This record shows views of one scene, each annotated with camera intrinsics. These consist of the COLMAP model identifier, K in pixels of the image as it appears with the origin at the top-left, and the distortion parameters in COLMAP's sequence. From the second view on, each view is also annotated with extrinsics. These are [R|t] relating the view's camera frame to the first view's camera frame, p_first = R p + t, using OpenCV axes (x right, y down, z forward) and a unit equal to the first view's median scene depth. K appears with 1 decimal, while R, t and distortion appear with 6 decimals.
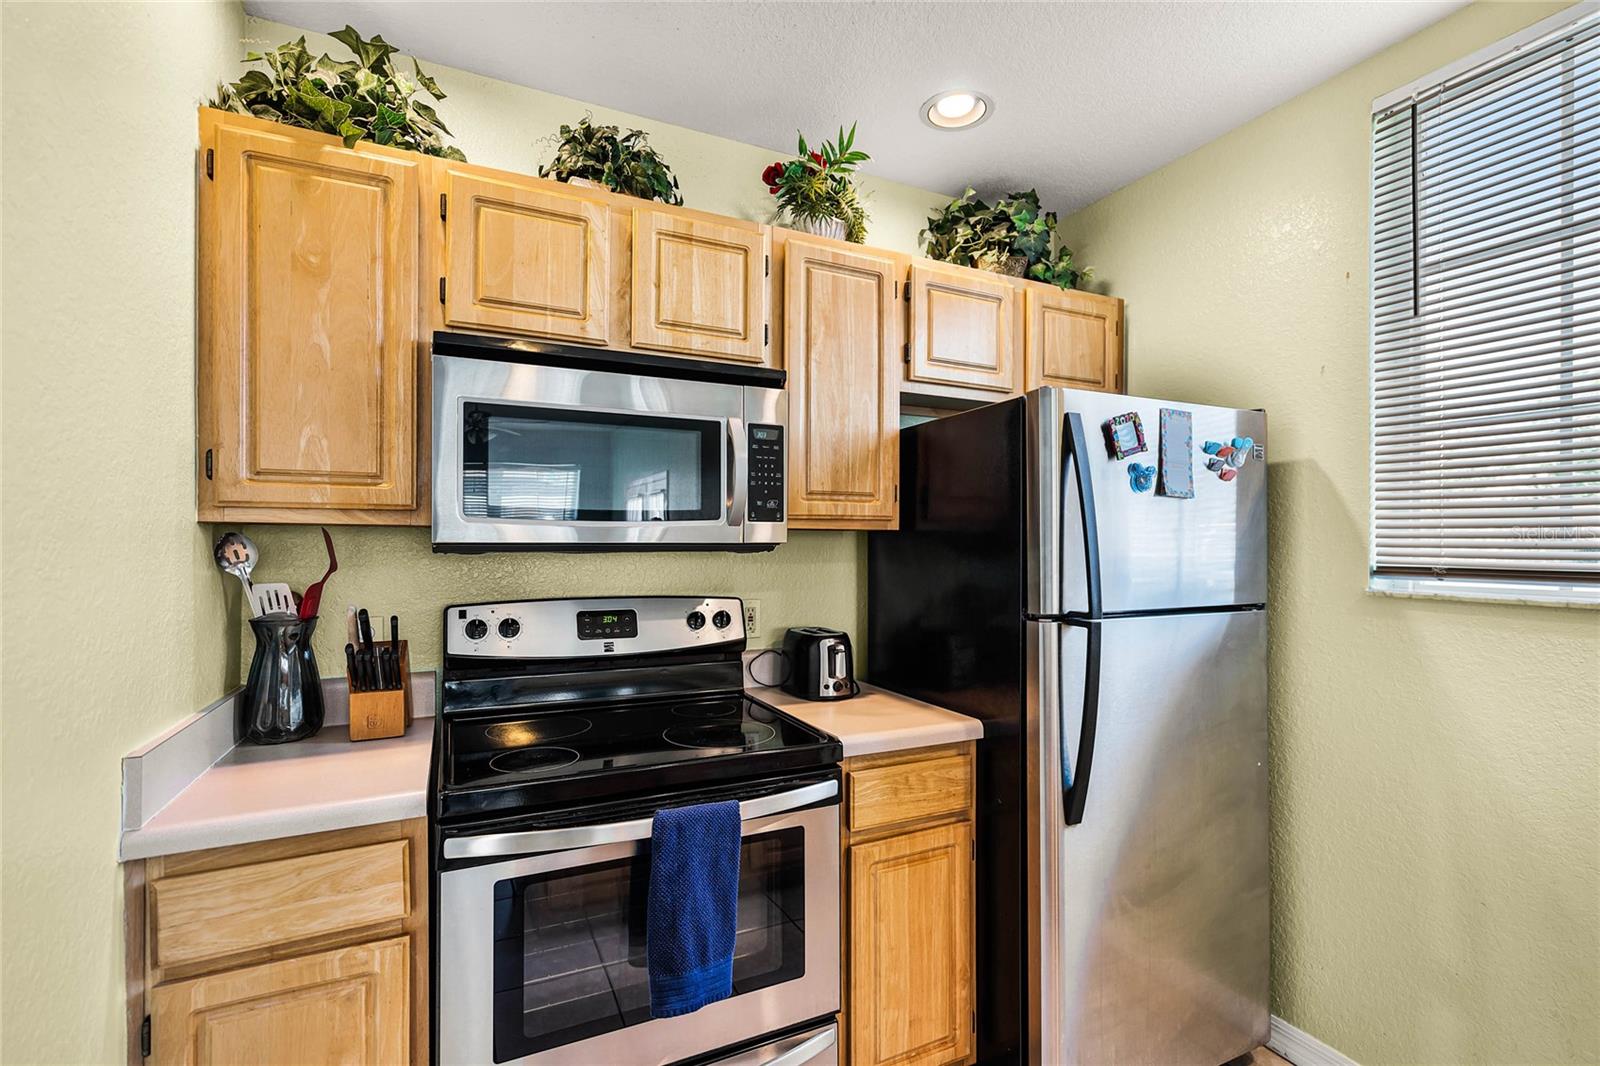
lens RADIAL K [[729.2, 0, 796.9], [0, 729.2, 540.5], [0, 0, 1]] dist [0.001212, -0.003187]
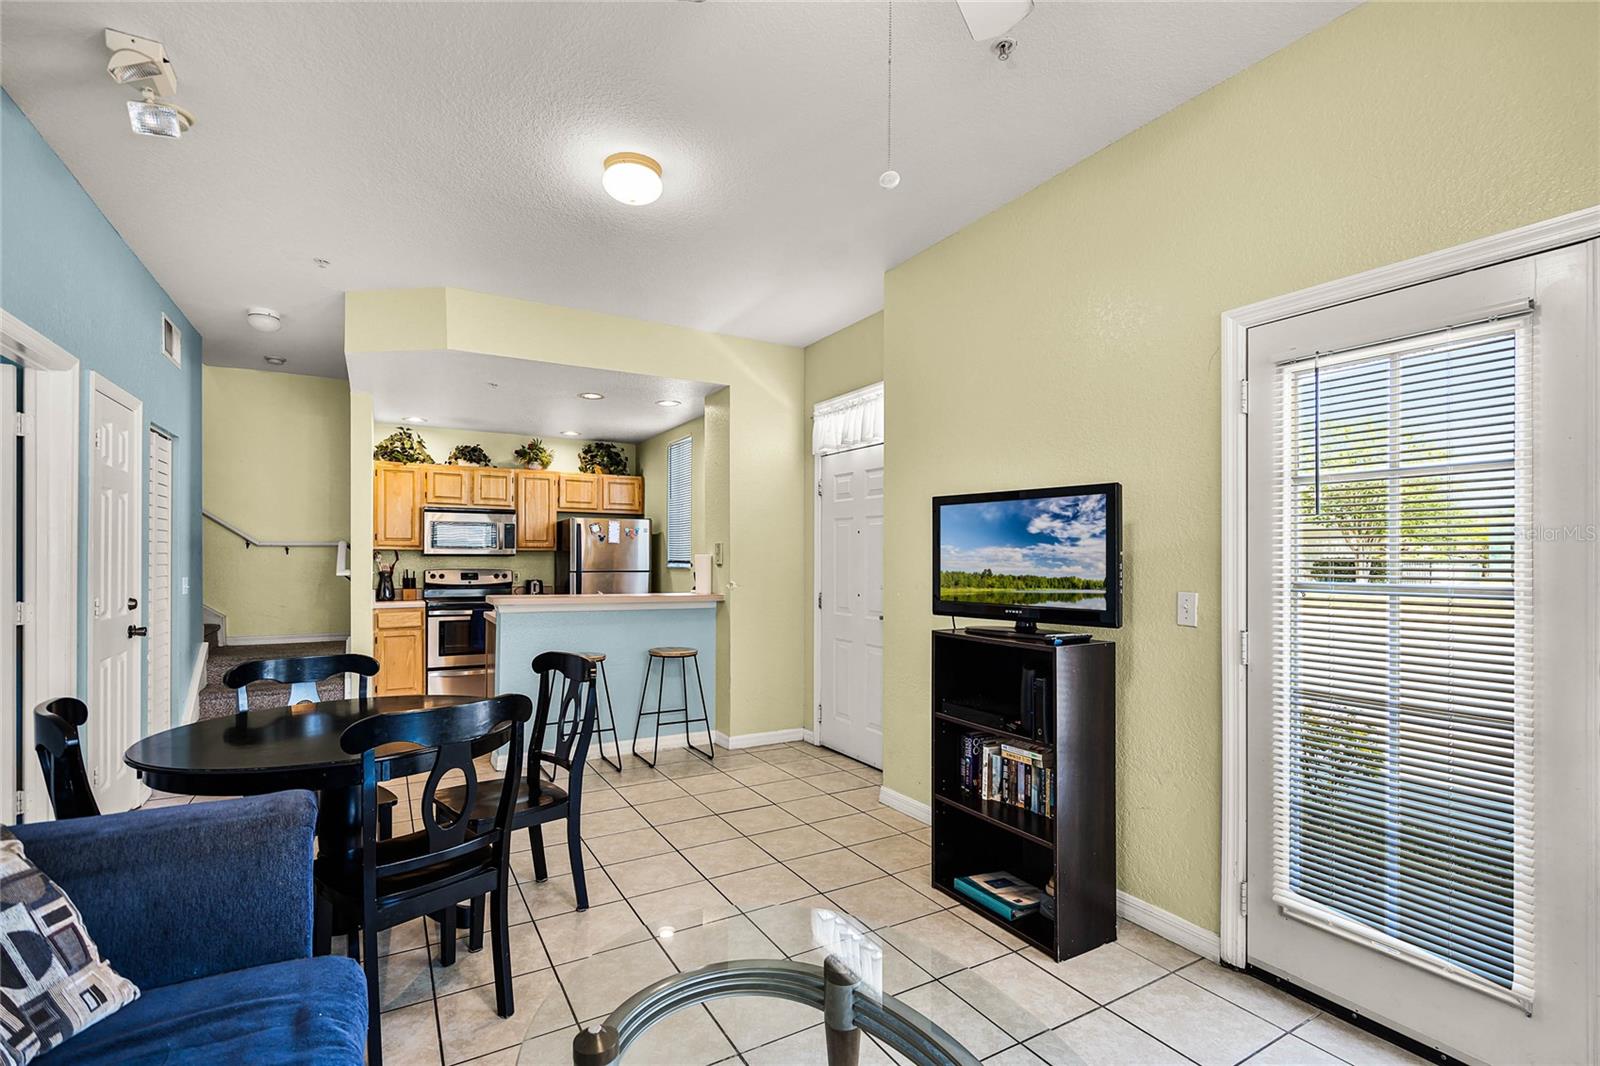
lens RADIAL K [[729.2, 0, 794.8], [0, 729.2, 553.0], [0, 0, 1]] dist [0.001212, -0.003187]
pose [[0.997245, 0.001013, 0.074170, 1.240313], [-0.000886, 0.999998, -0.001751, 0.002234], [-0.074172, 0.001681, 0.997244, -3.135381]]
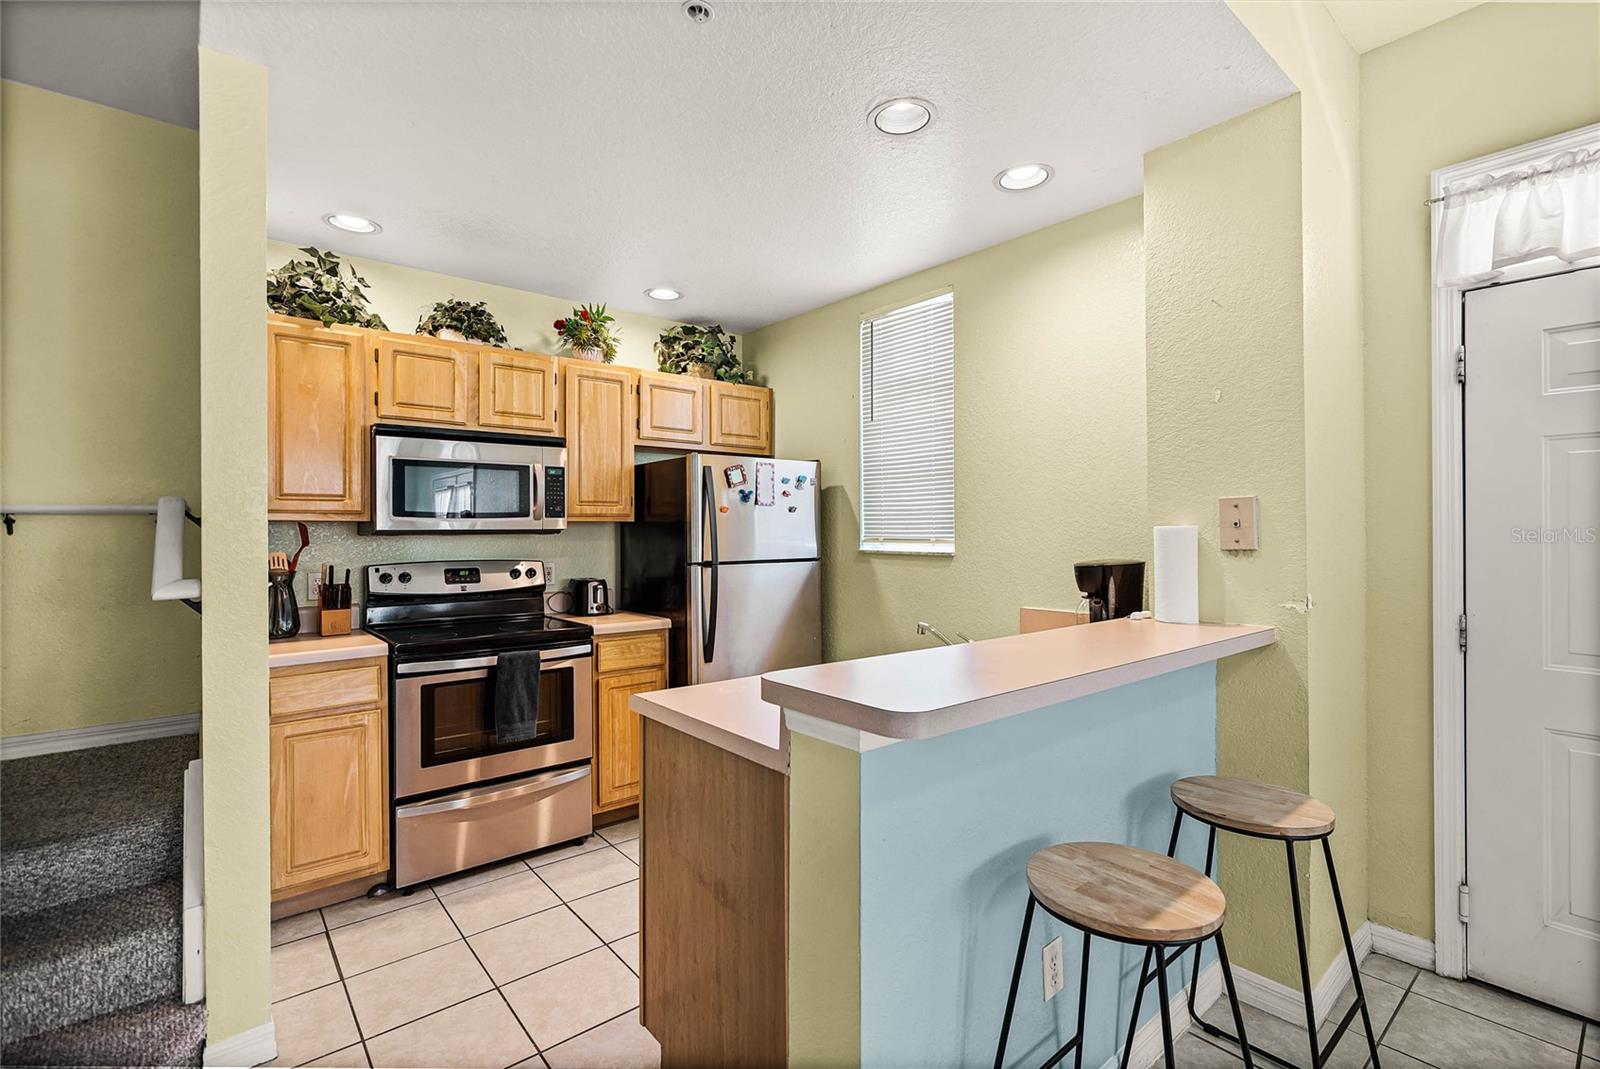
lens RADIAL K [[729.2, 0, 793.5], [0, 729.2, 520.9], [0, 0, 1]] dist [0.001212, -0.003187]
pose [[0.970759, -0.004494, 0.240014, 0.108350], [0.006402, 0.999954, -0.007170, -0.000569], [-0.239970, 0.008497, 0.970743, -1.027934]]
